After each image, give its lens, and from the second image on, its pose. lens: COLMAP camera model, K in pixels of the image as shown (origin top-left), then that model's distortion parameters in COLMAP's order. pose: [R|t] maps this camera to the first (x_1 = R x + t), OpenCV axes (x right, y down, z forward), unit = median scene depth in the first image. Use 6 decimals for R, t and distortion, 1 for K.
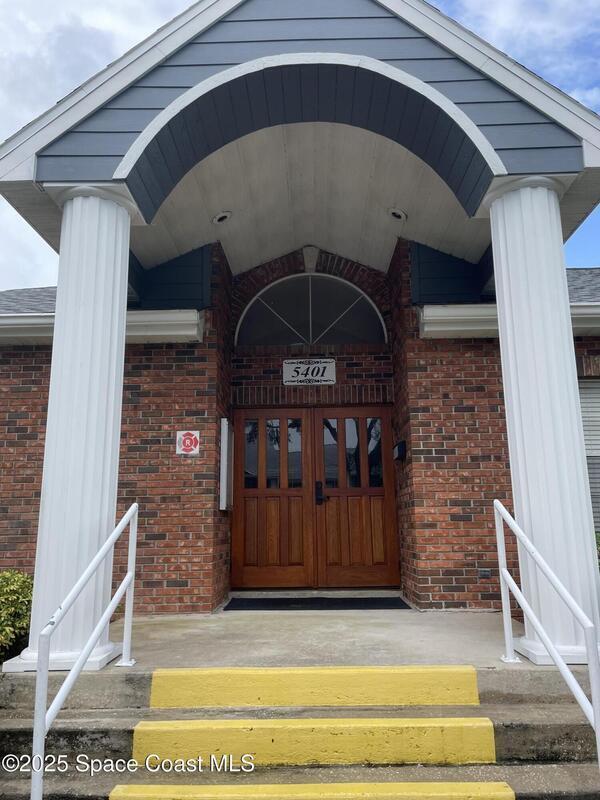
lens RADIAL K [[603.0, 0, 297.2], [0, 603.0, 397.1], [0, 0, 1]] dist [0.036505, -0.007743]
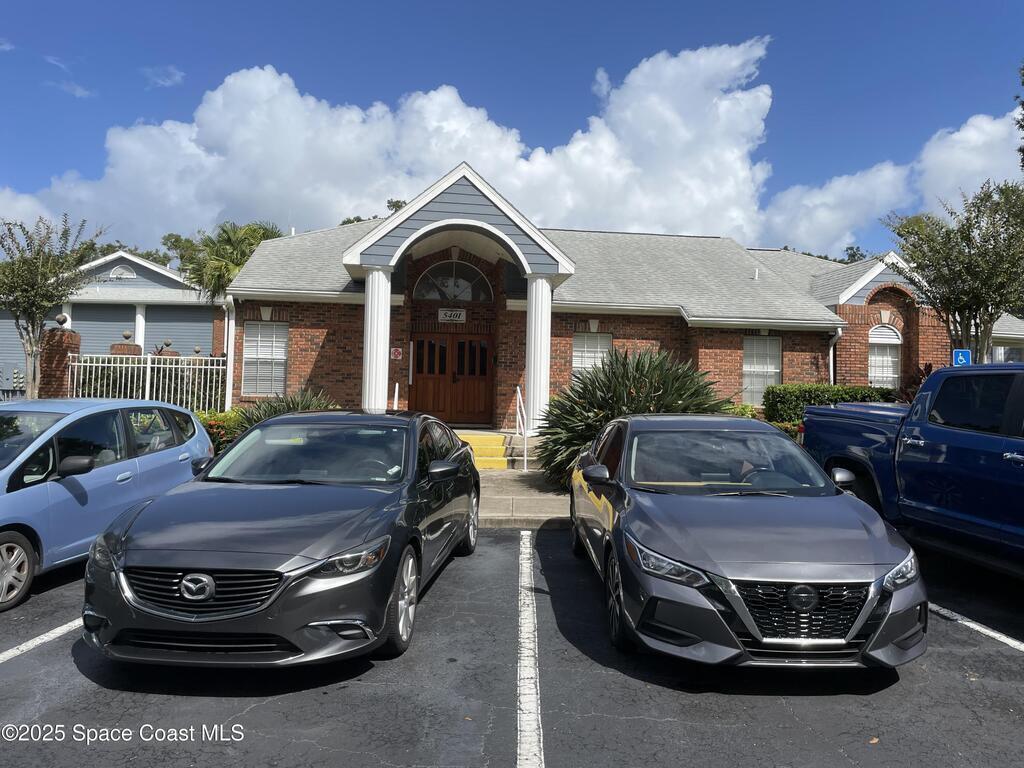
lens RADIAL K [[771.9, 0, 512.8], [0, 771.9, 379.6], [0, 0, 1]] dist [0.036505, -0.007743]
pose [[0.988437, 0.037408, 0.146948, -0.153117], [-0.064541, 0.980715, 0.184478, -0.331161], [-0.137213, -0.191829, 0.971789, -1.575847]]
